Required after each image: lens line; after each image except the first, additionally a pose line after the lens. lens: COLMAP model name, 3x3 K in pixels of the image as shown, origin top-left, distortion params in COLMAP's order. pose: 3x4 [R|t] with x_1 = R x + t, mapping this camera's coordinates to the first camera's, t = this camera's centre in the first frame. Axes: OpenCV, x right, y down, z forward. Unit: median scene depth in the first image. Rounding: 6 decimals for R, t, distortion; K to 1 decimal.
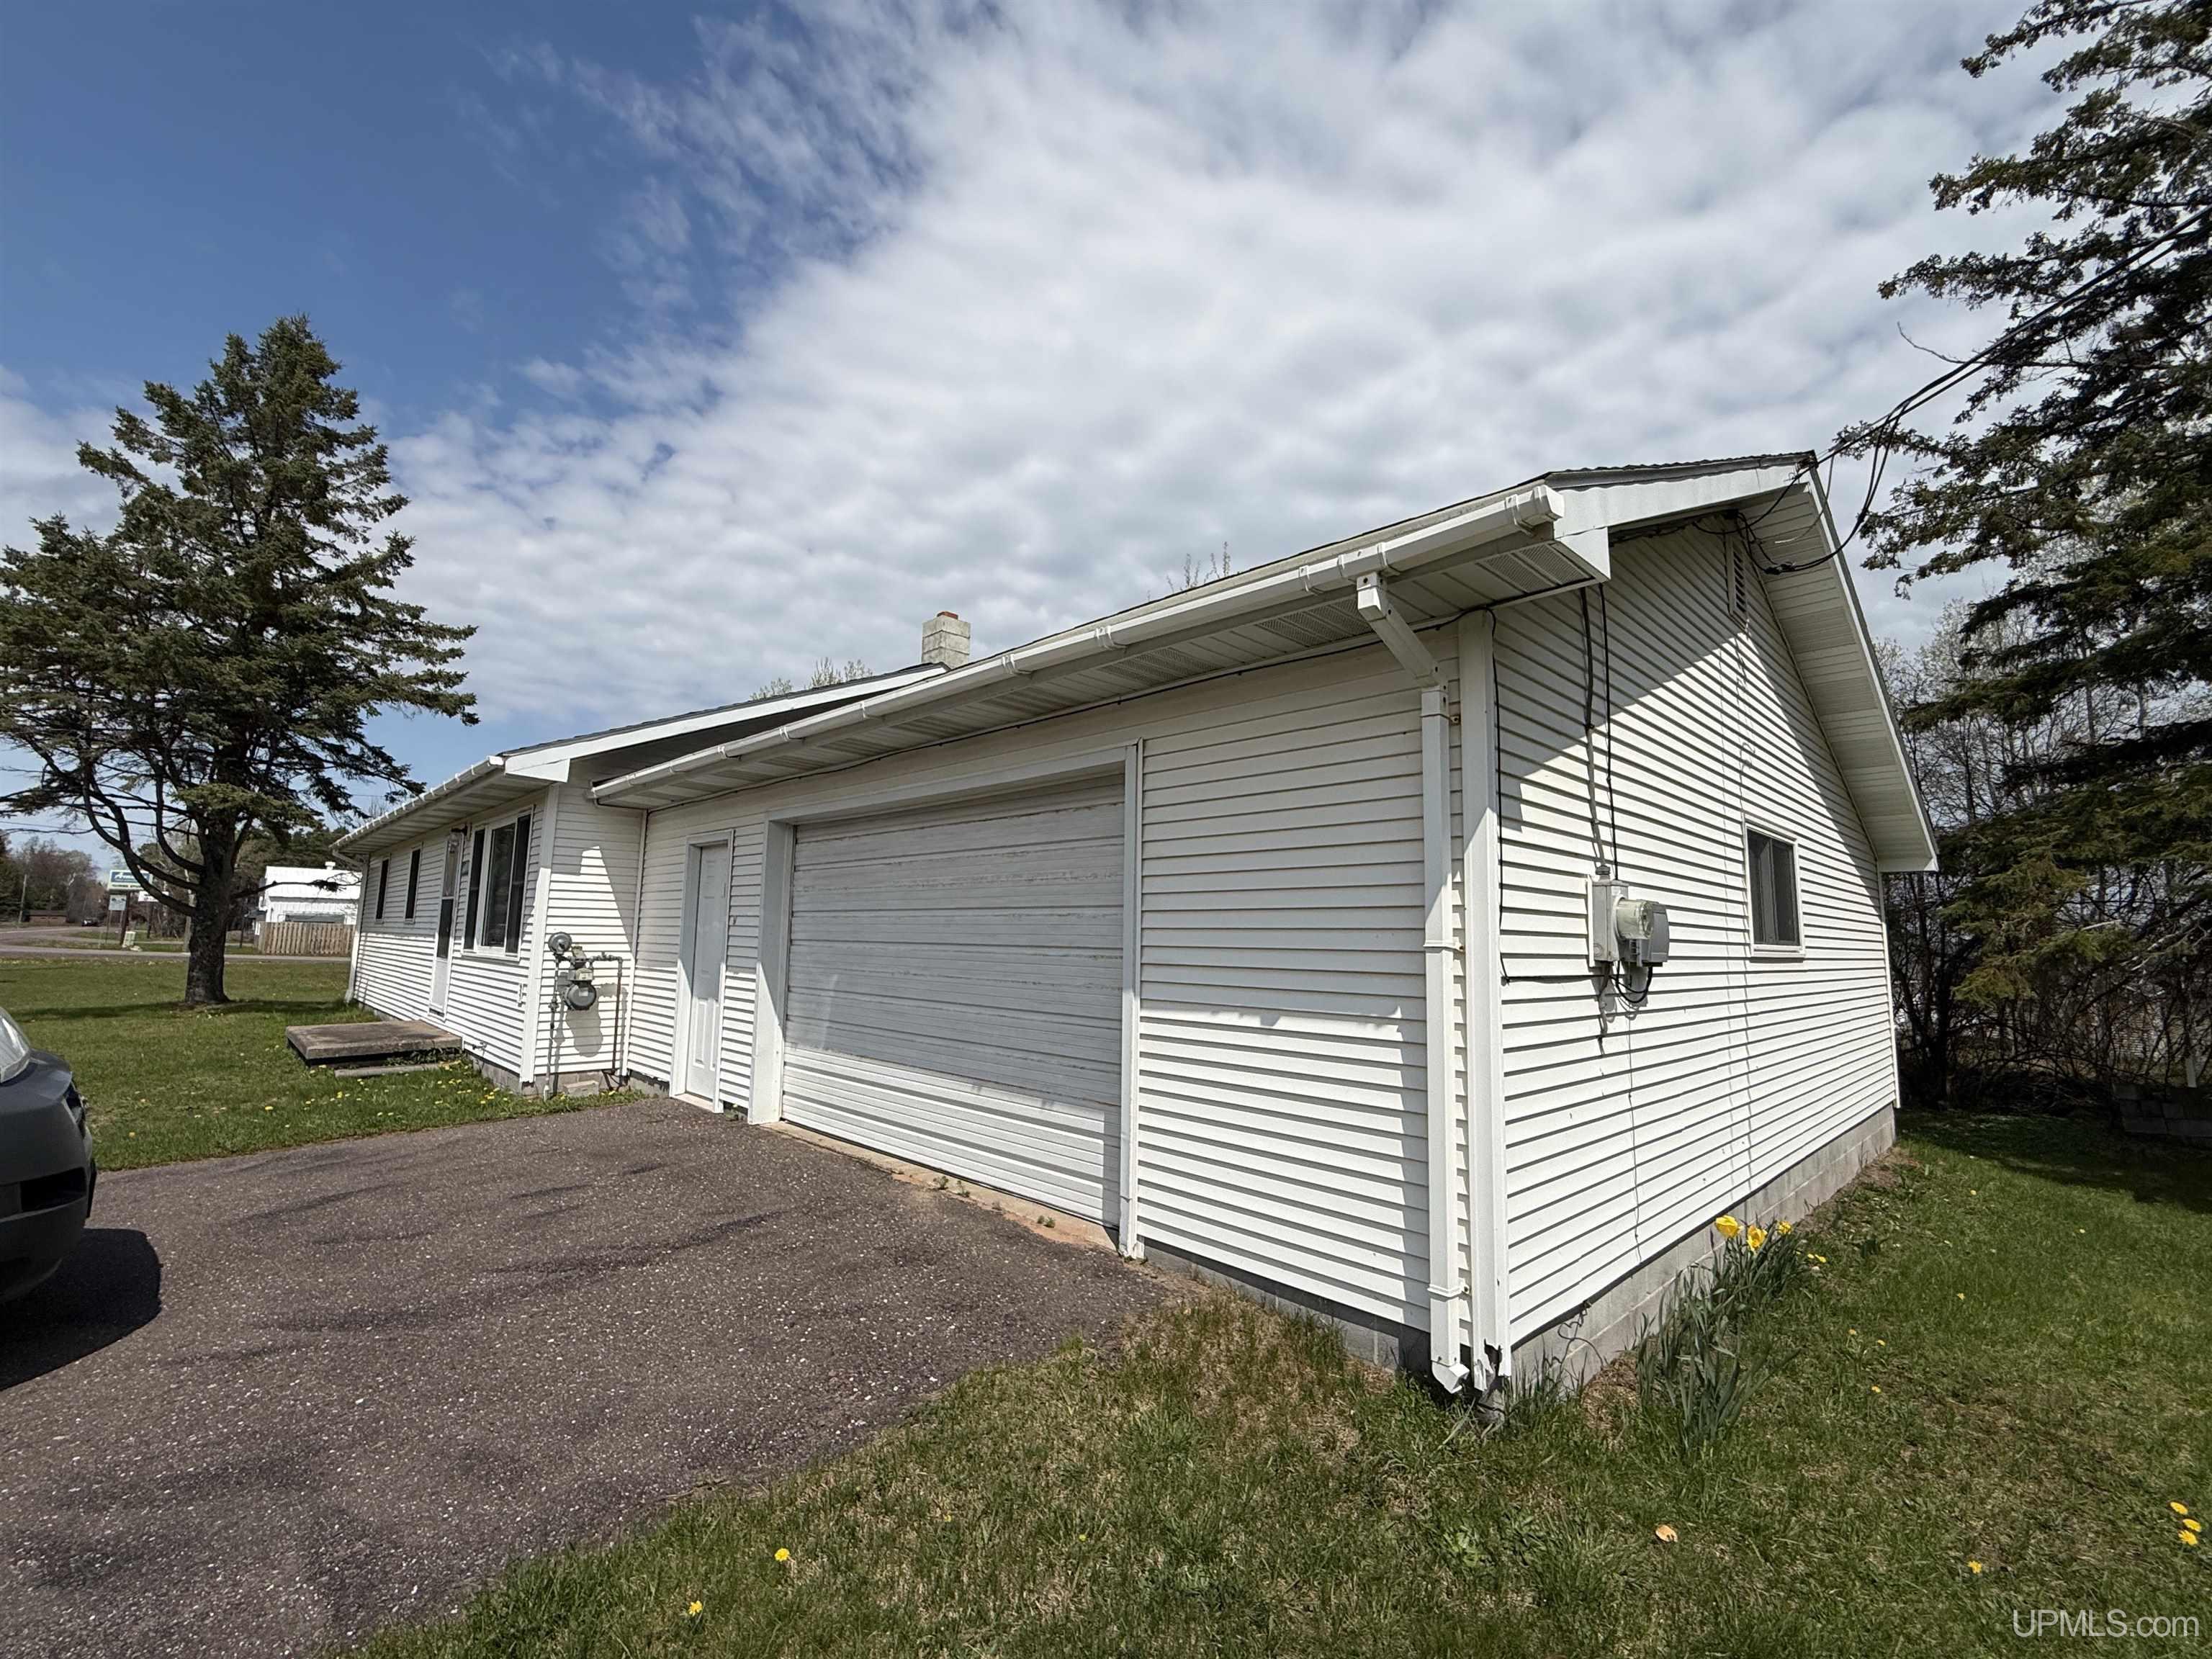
lens RADIAL K [[946.0, 0, 1110.5], [0, 946.0, 826.9], [0, 0, 1]] dist [-0.006332, -0.000232]
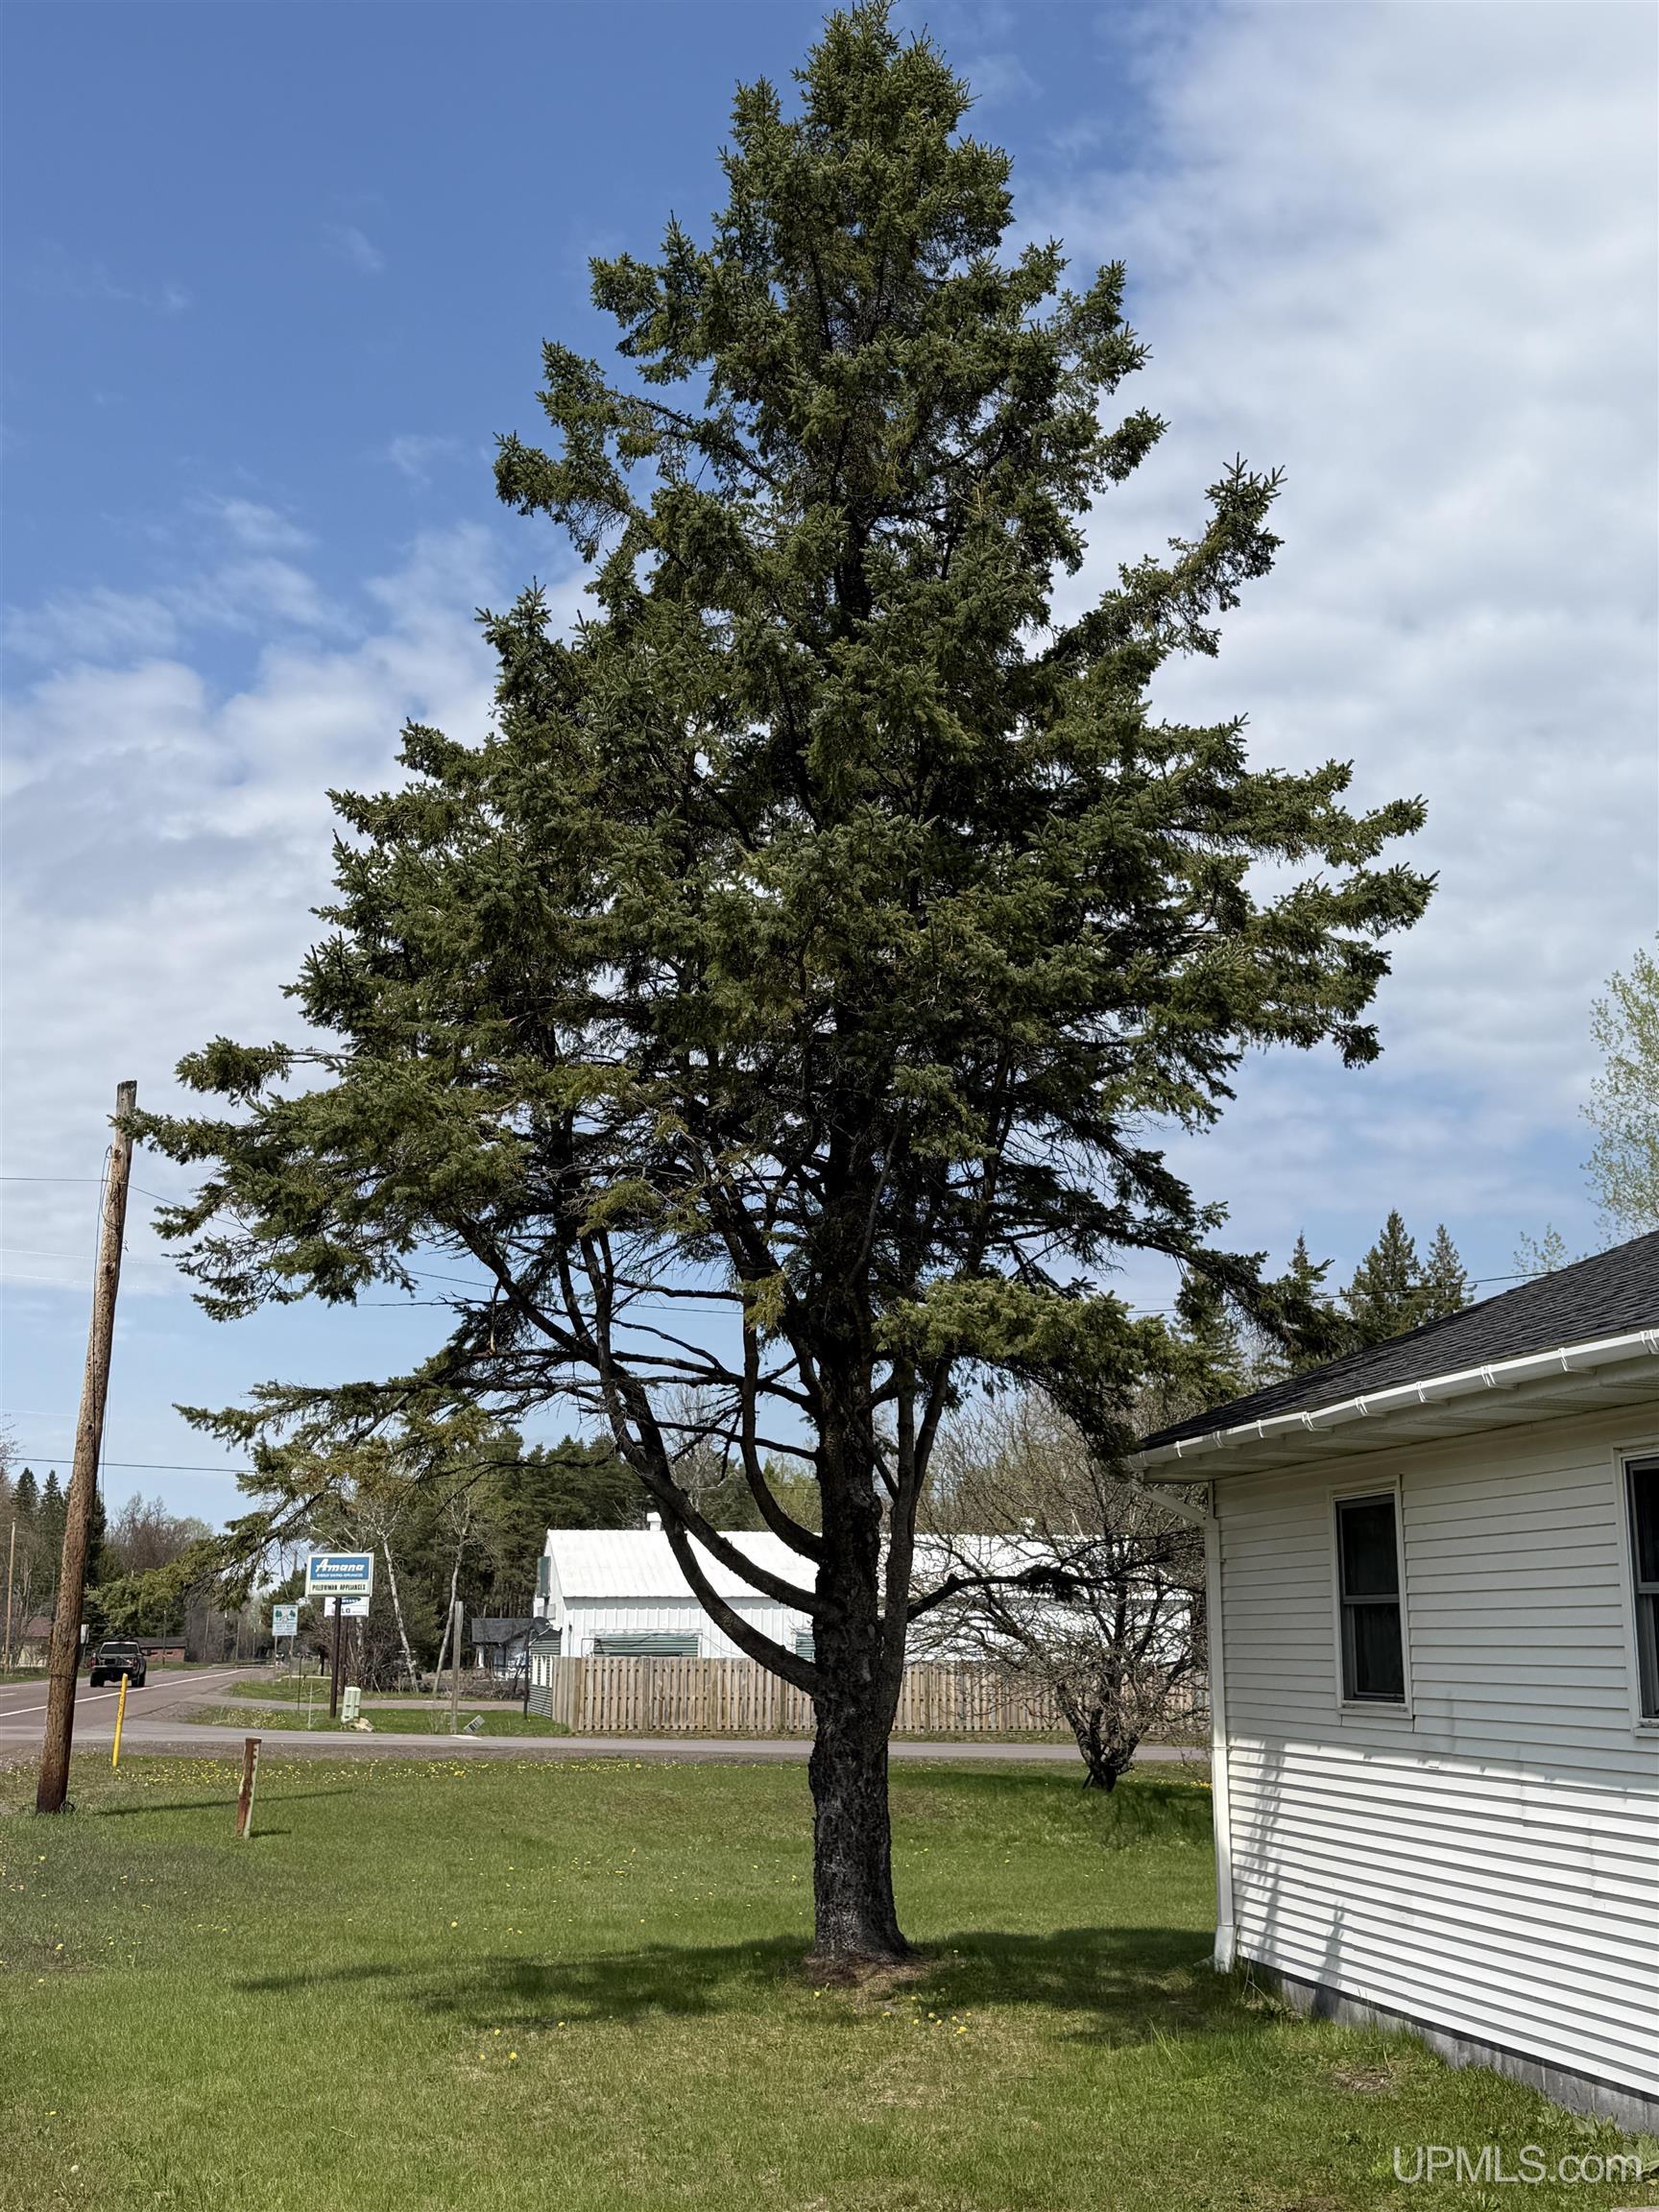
lens RADIAL K [[2448.5, 0, 787.6], [0, 2448.5, 1122.6], [0, 0, 1]] dist [0.031397, 0.000000]
pose [[0.833976, -0.138906, -0.534031, -0.456094], [0.088751, 0.988963, -0.118638, -0.004508], [0.544617, 0.051545, 0.837100, 0.216414]]
